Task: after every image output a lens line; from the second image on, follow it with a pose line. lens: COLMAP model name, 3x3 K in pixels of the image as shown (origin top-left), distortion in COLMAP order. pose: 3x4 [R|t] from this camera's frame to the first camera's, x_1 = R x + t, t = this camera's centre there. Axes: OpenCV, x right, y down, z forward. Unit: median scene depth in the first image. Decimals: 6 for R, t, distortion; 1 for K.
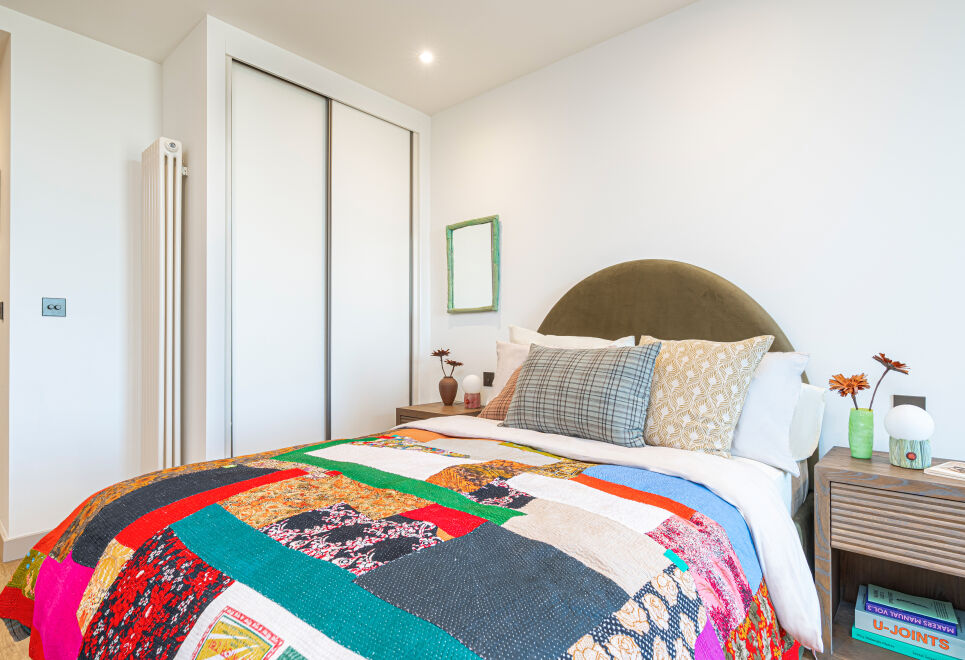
lens RADIAL K [[496.5, 0, 487.1], [0, 496.5, 333.8], [0, 0, 1]] dist [-0.002280, 0.000600]
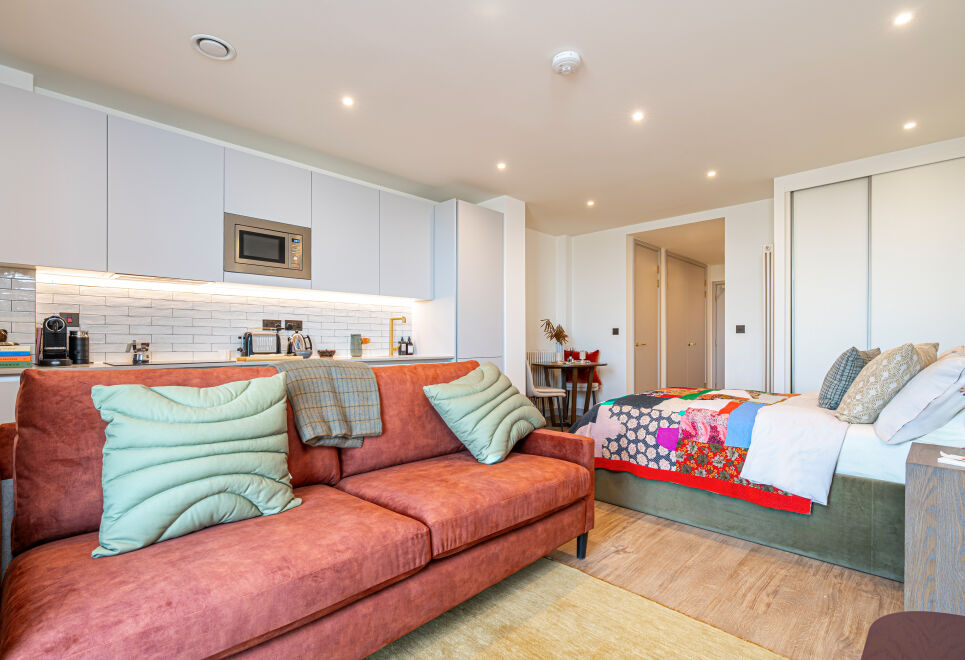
lens RADIAL K [[444.3, 0, 484.6], [0, 444.3, 342.6], [0, 0, 1]] dist [-0.003131, 0.000699]
pose [[-0.062200, 0.001769, -0.998062, 1.874495], [0.009592, 0.999953, 0.001174, -0.010062], [0.998018, -0.009500, -0.062214, -0.058452]]
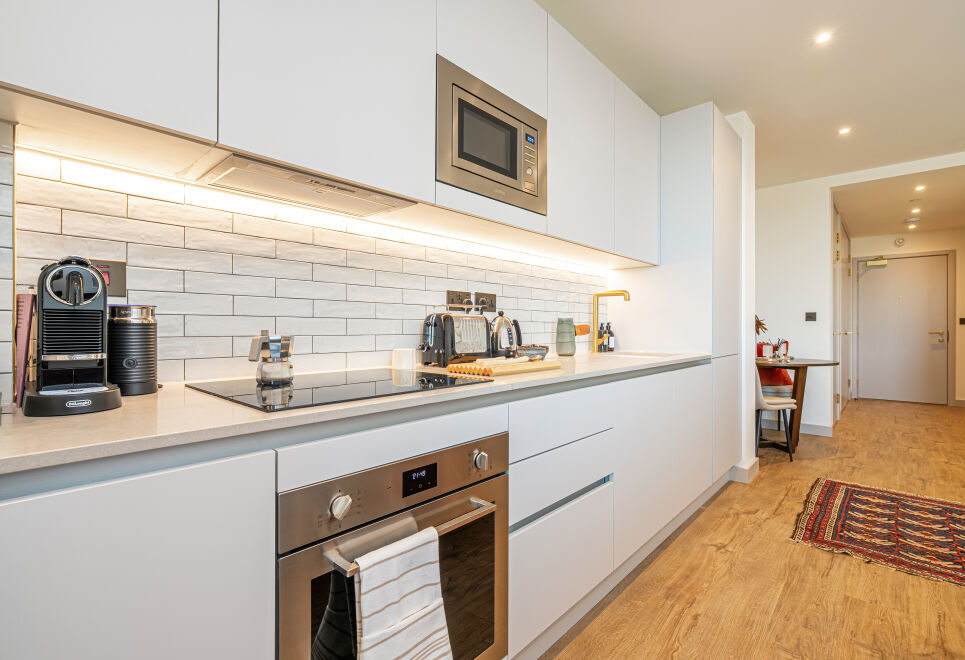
lens RADIAL K [[440.6, 0, 487.8], [0, 440.6, 327.4], [0, 0, 1]] dist [-0.002049, 0.000388]
pose [[-0.029000, -0.000140, -0.999579, 0.909234], [0.006374, 0.999980, -0.000325, -0.032715], [0.999559, -0.006380, -0.028998, -1.169283]]
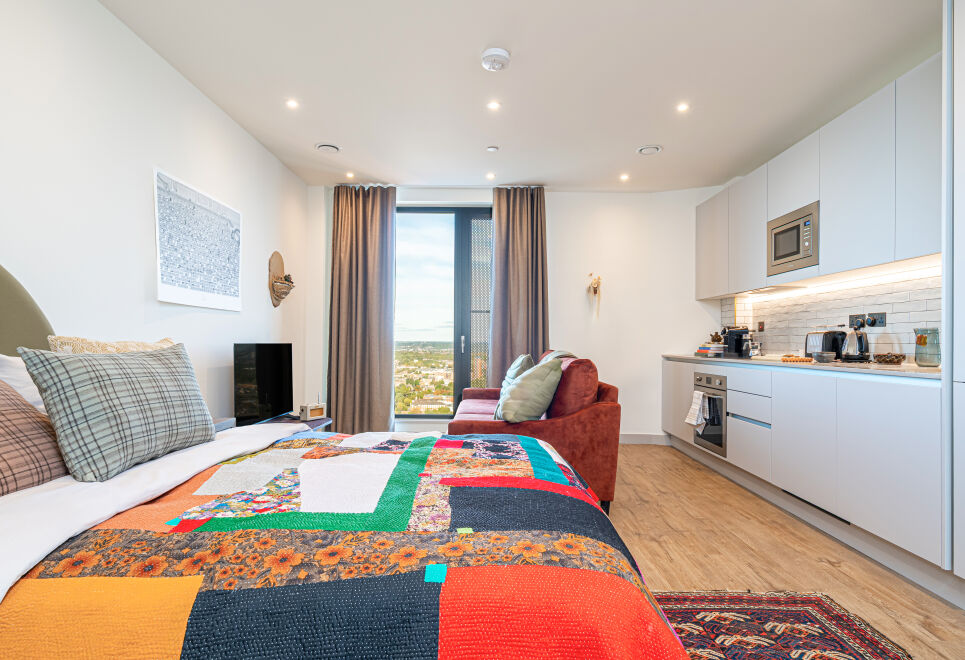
lens RADIAL K [[528.6, 0, 486.5], [0, 528.6, 339.5], [0, 0, 1]] dist [-0.002795, 0.000335]
pose [[-0.654529, 0.000995, 0.756036, -0.972957], [-0.012427, 0.999850, -0.012074, 0.014406], [-0.755935, -0.017298, -0.654418, 1.308068]]
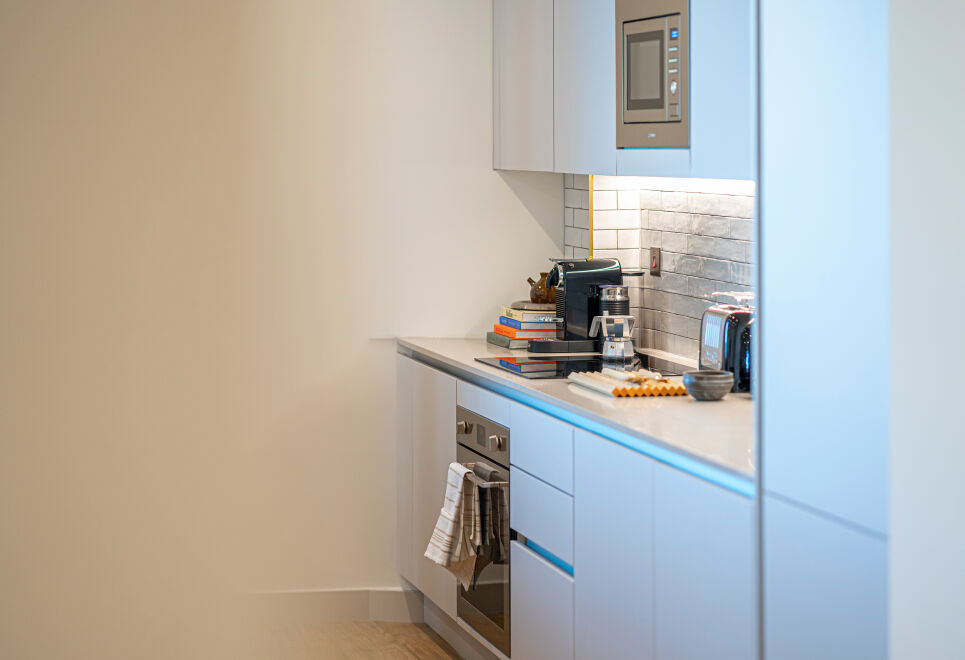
lens RADIAL K [[2418.8, 0, 481.1], [0, 2418.8, 41.1], [0, 0, 1]] dist [0.000060, -0.074326]
pose [[-0.813725, 0.022744, 0.580805, -2.165396], [-0.006437, 0.998820, -0.048132, -0.308819], [-0.581215, -0.042905, -0.812618, 2.183329]]
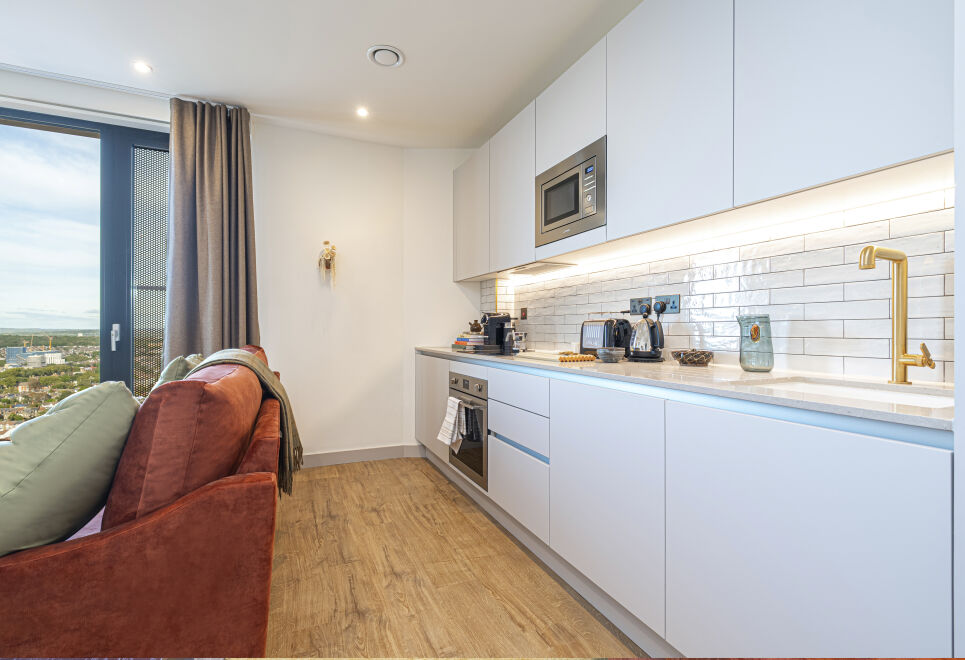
lens RADIAL K [[446.0, 0, 486.3], [0, 446.0, 328.7], [0, 0, 1]] dist [-0.002643, 0.000362]
pose [[-0.909642, -0.000460, 0.415393, -0.468534], [-0.005038, 0.999938, -0.009927, -0.018736], [-0.415363, -0.011123, -0.909588, 0.230791]]
